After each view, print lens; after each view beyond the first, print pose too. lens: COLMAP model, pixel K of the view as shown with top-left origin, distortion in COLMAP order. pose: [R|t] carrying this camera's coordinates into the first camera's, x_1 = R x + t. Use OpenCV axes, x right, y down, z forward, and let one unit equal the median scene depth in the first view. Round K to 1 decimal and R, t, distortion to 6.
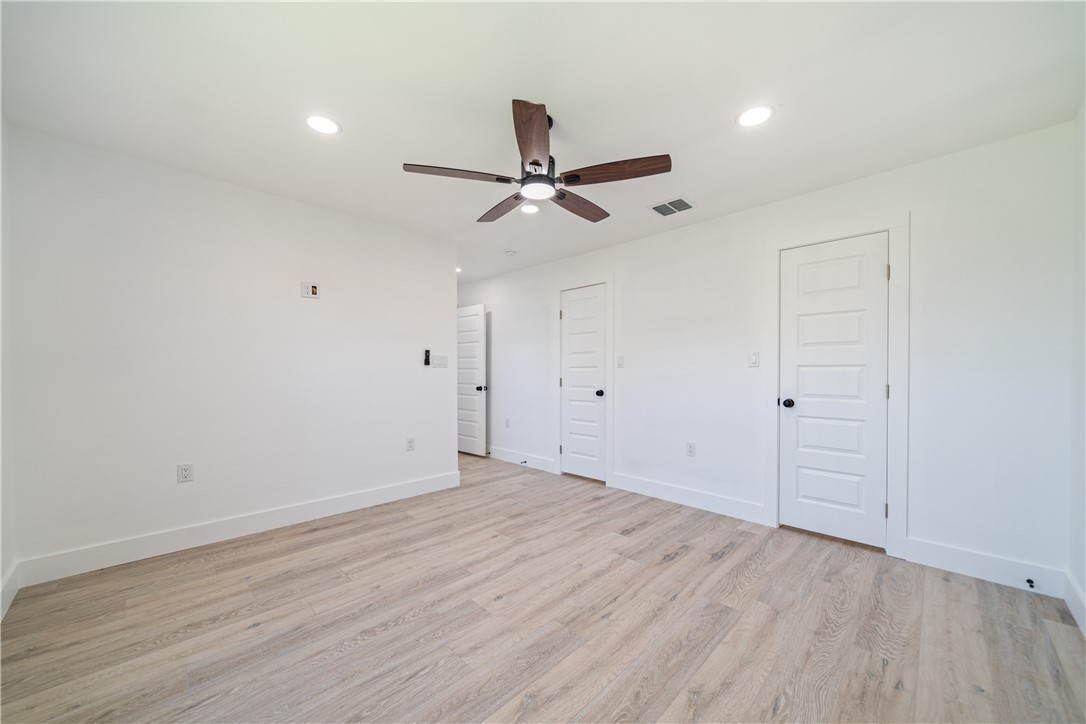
lens RADIAL K [[405.0, 0, 544.8], [0, 405.0, 368.7], [0, 0, 1]] dist [0.001926, 0.000079]
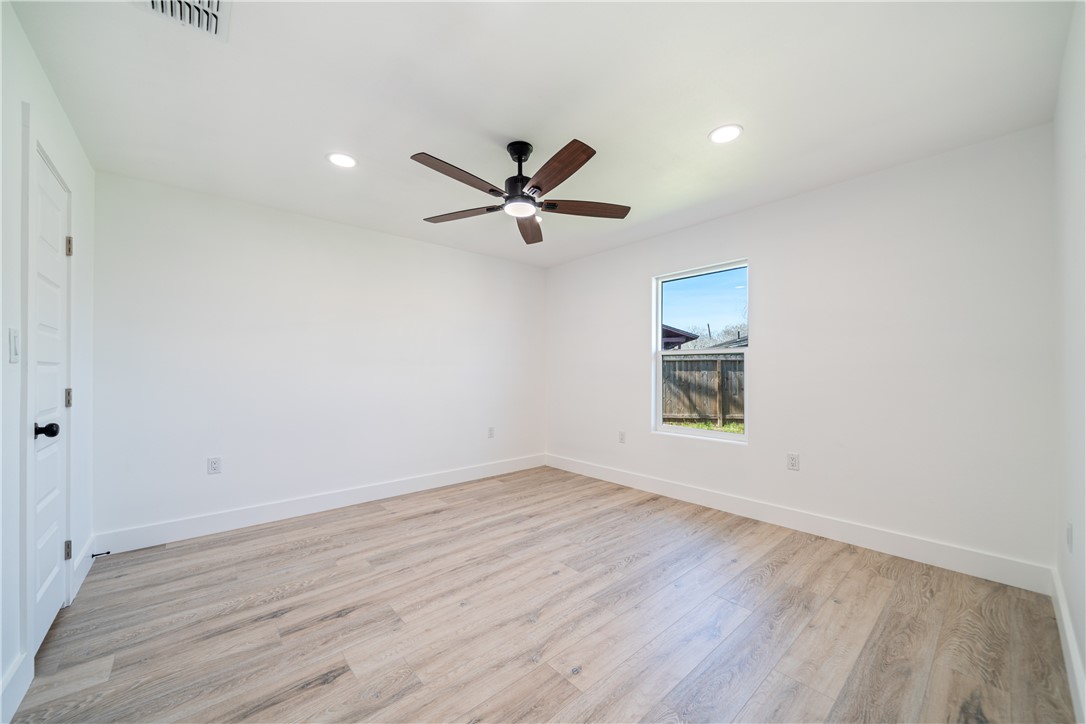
lens RADIAL K [[405.0, 0, 541.4], [0, 405.0, 365.1], [0, 0, 1]] dist [0.001926, 0.000079]
pose [[-0.997054, 0.001760, 0.076680, -0.157684], [0.000016, 0.999741, -0.022738, 0.012965], [-0.076701, -0.022669, -0.996796, 2.085323]]
